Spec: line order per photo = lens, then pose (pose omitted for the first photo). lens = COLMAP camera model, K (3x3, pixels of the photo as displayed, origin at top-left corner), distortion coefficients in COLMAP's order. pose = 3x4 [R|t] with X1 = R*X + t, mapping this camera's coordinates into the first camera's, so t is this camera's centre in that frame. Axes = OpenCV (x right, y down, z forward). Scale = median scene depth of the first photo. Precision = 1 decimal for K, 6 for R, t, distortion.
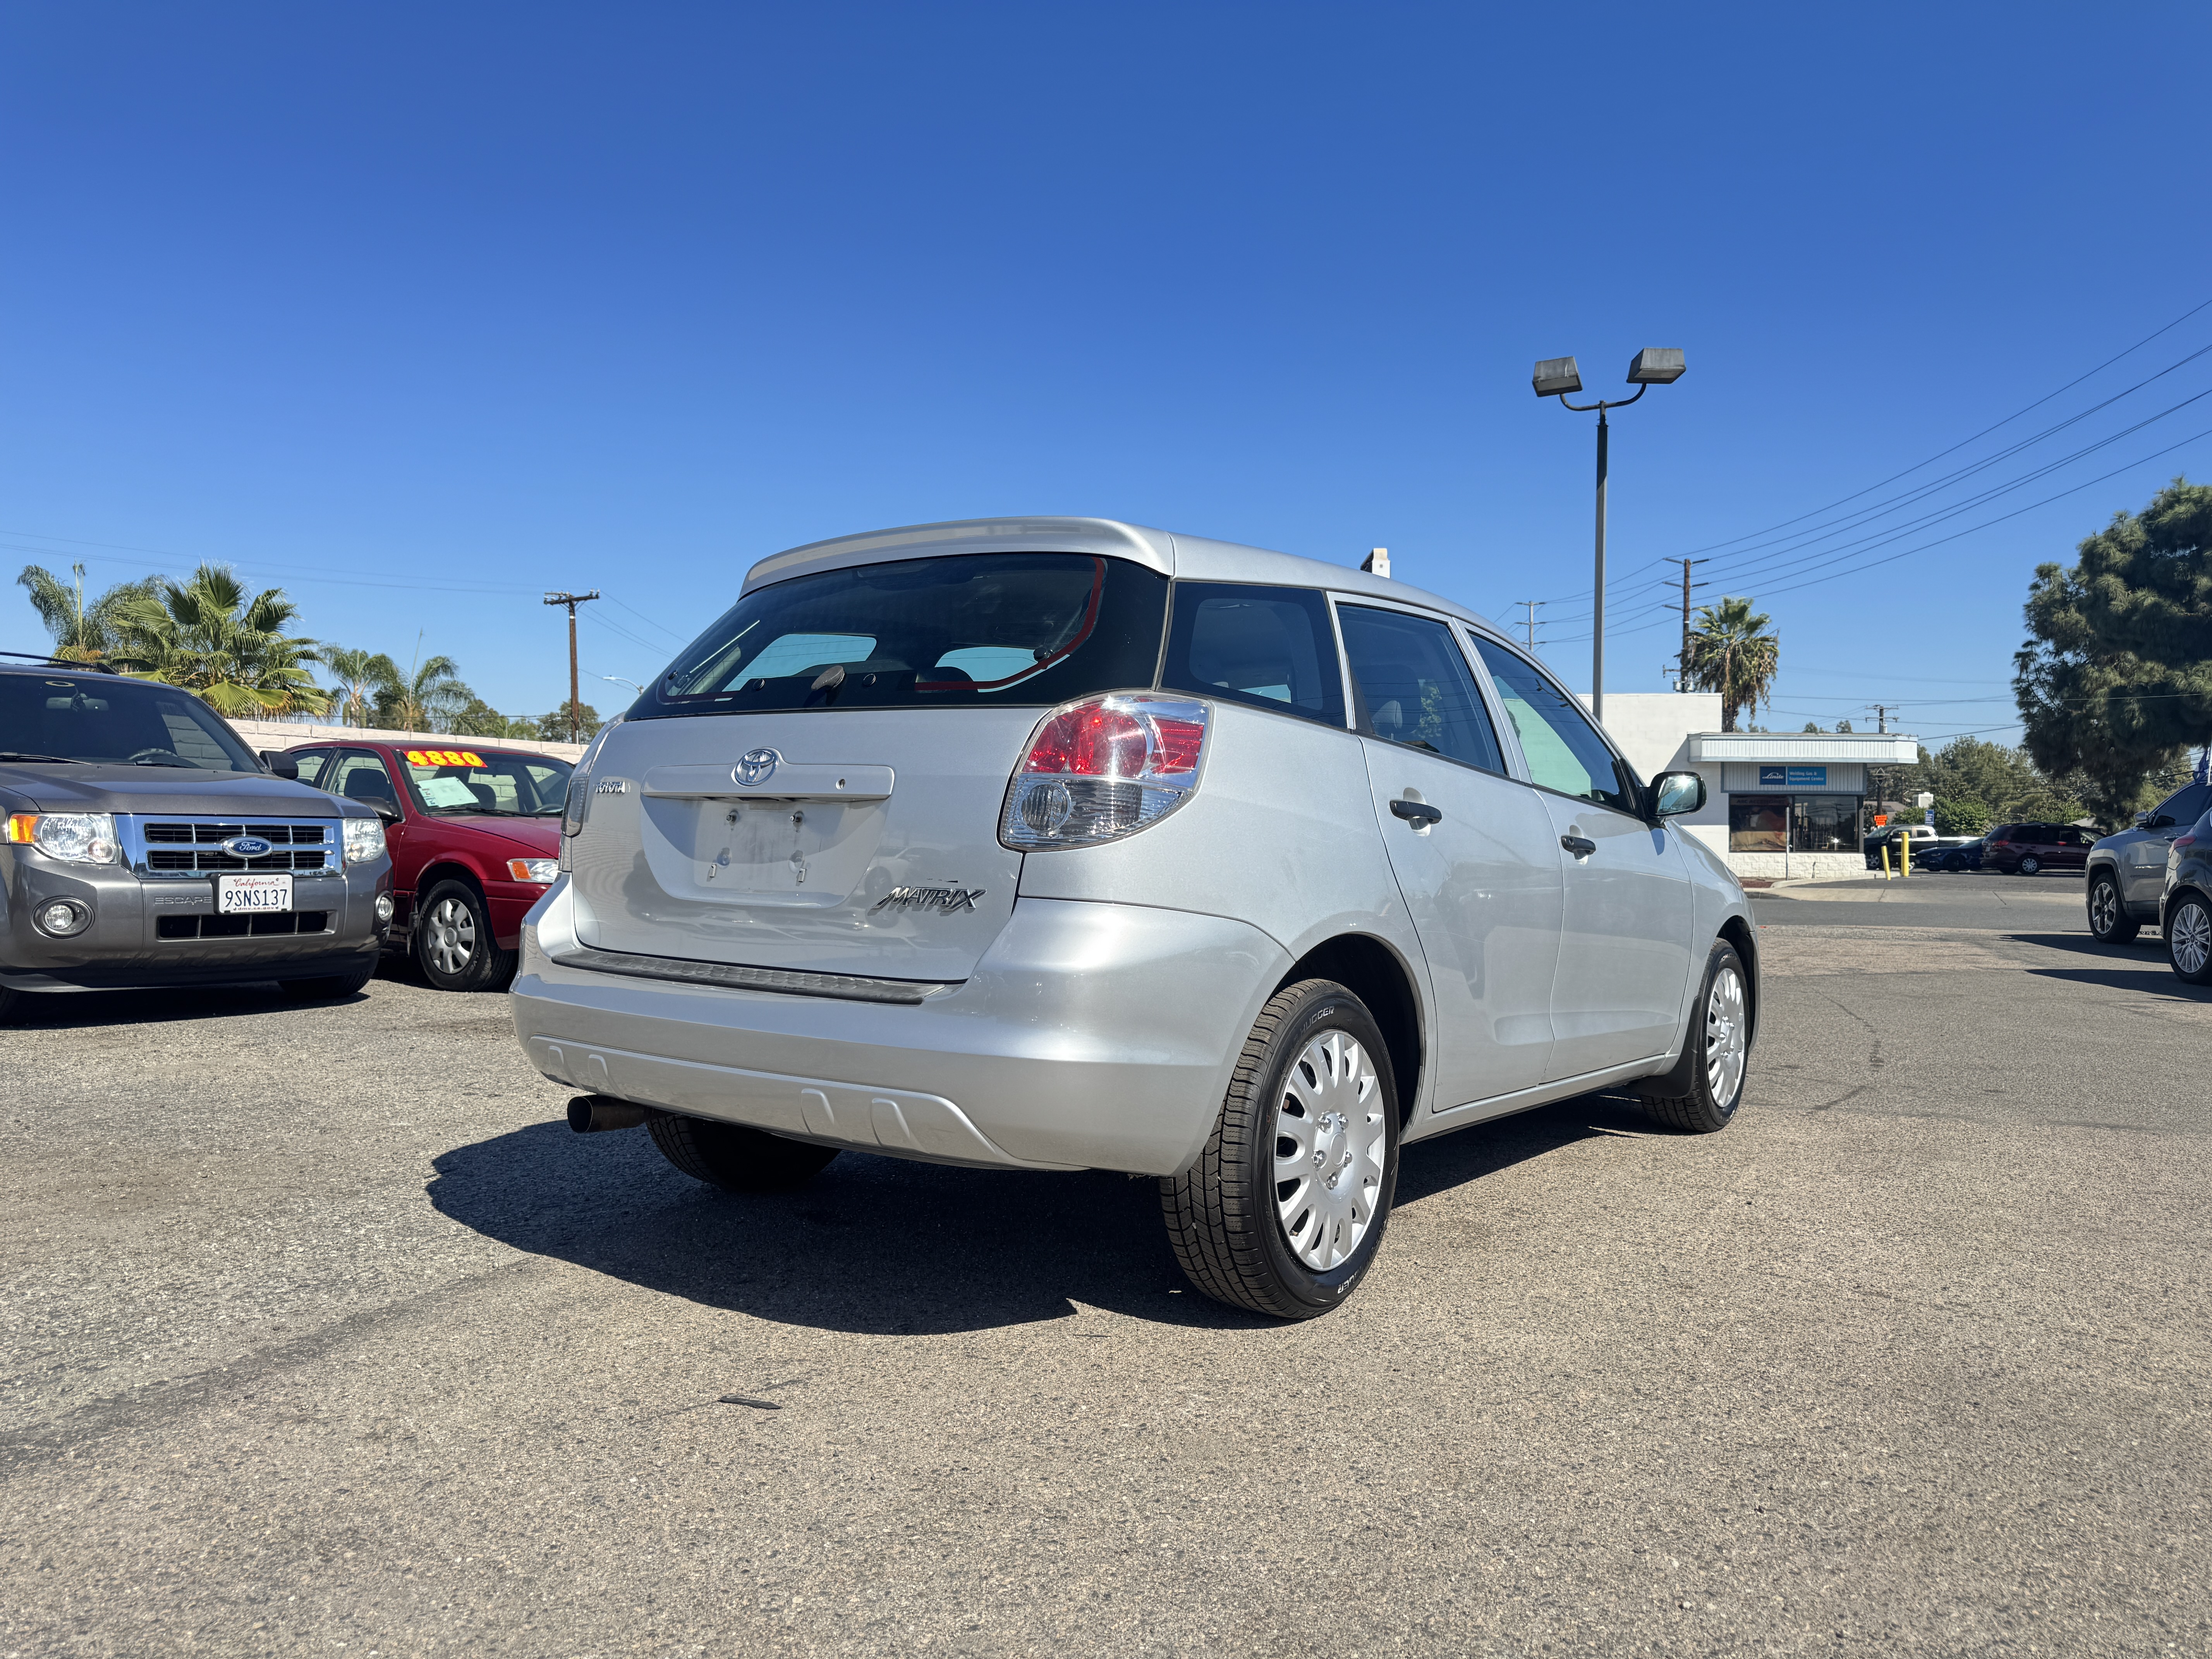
lens RADIAL K [[1567.0, 0, 1099.8], [0, 1567.0, 808.8], [0, 0, 1]] dist [0.046384, -0.063213]
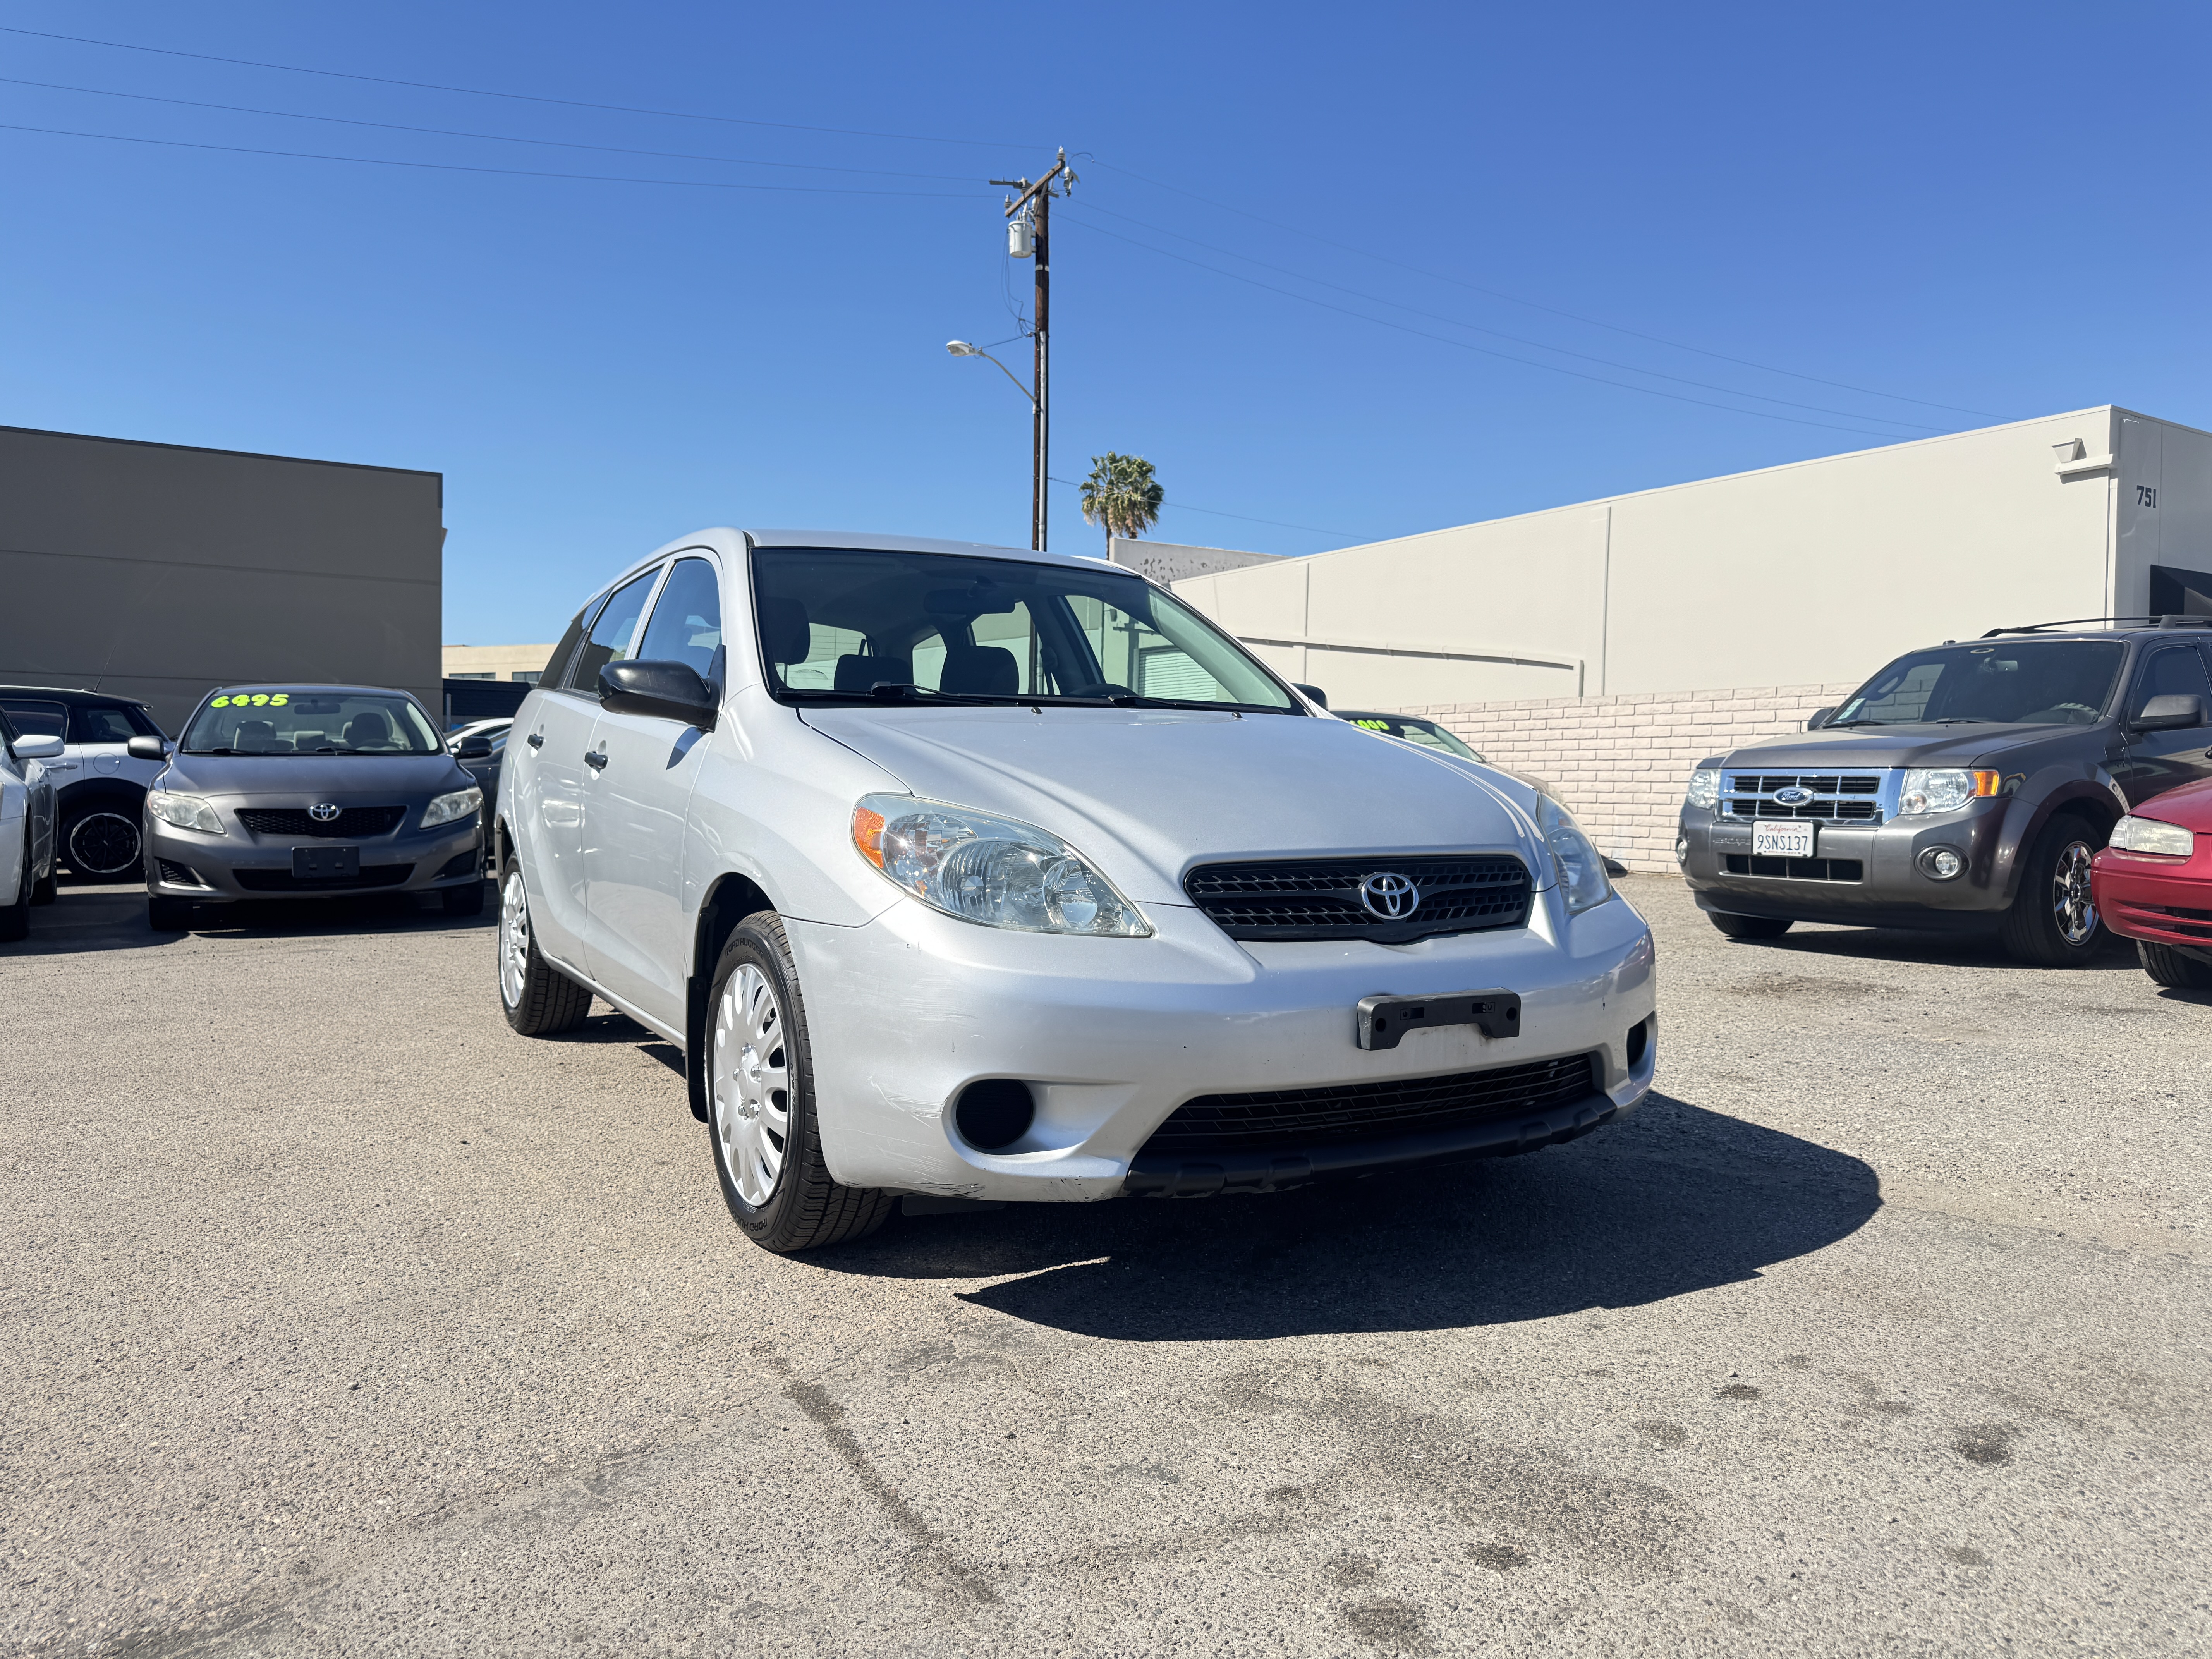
lens RADIAL K [[1567.0, 0, 1117.8], [0, 1567.0, 835.0], [0, 0, 1]] dist [0.046384, -0.063213]
pose [[-0.384782, 0.013681, -0.922906, 1.139407], [0.003989, 0.999905, 0.013159, 0.061082], [0.922999, 0.001382, -0.384801, 1.747068]]
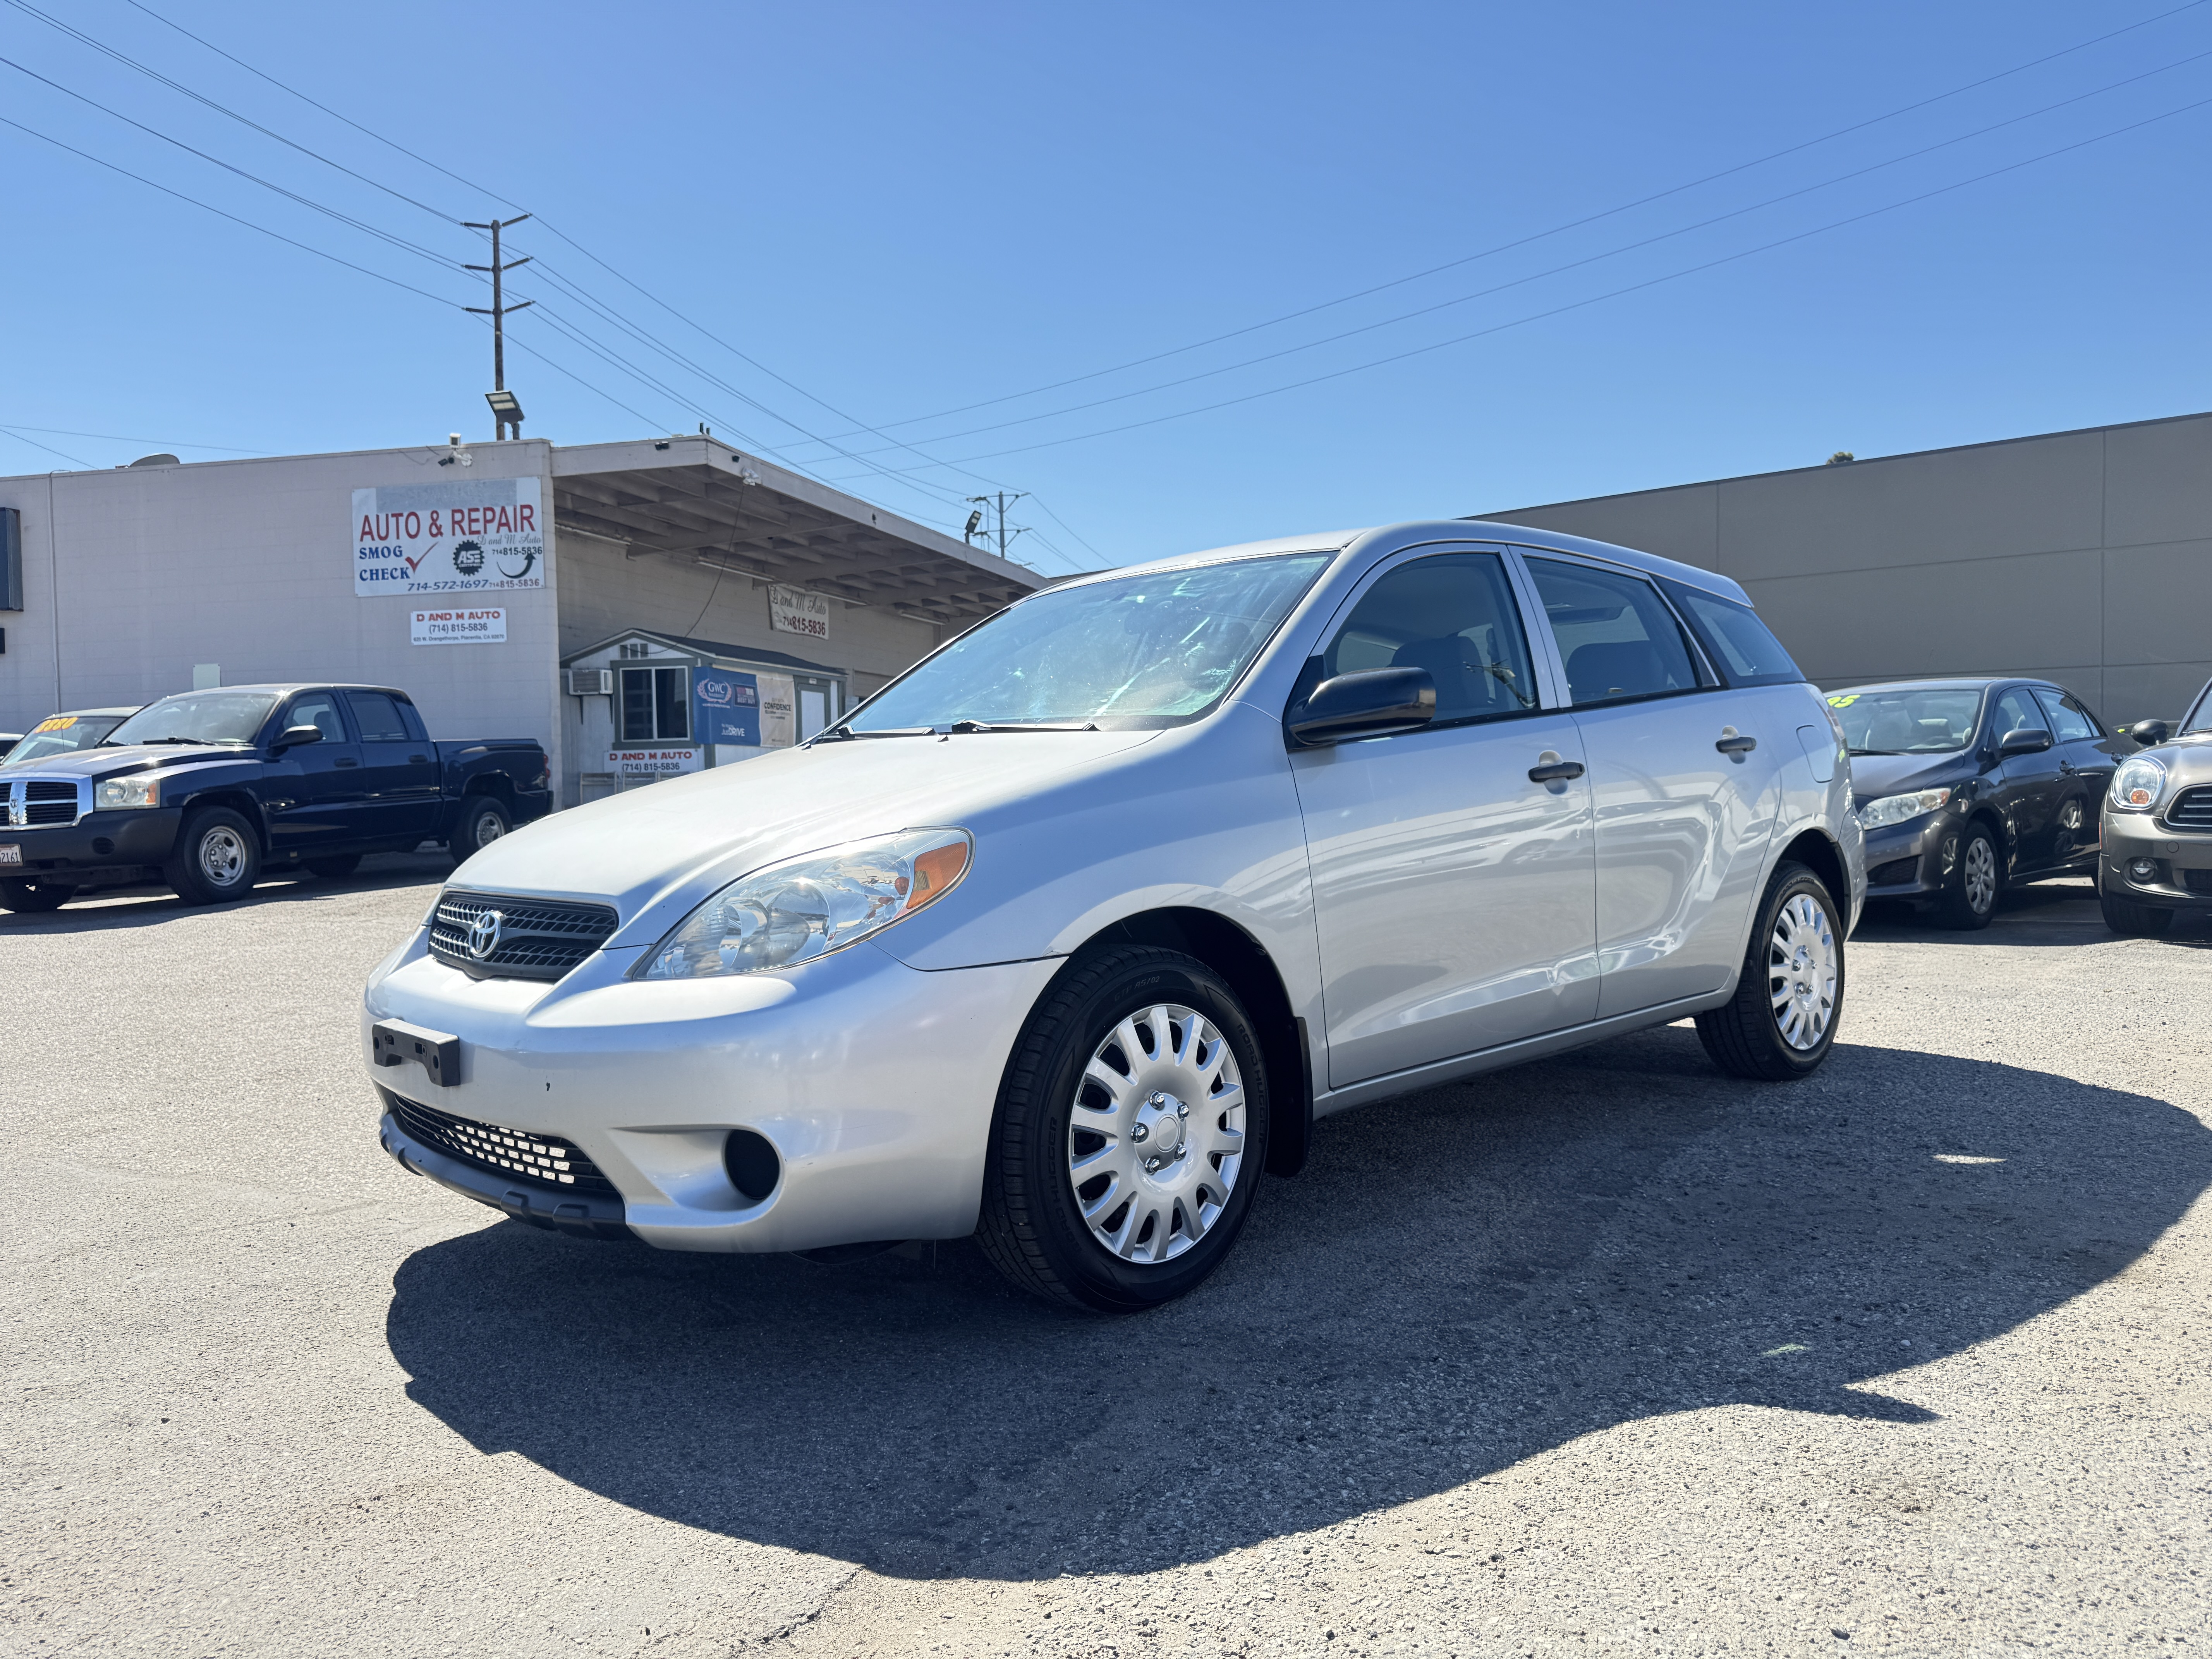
lens RADIAL K [[1567.0, 0, 1110.9], [0, 1567.0, 821.9], [0, 0, 1]] dist [0.046384, -0.063213]
pose [[-0.985313, -0.003802, 0.170715, 0.067756], [-0.001806, 0.999928, 0.011847, 0.037646], [-0.170748, 0.011365, -0.985249, 2.249047]]
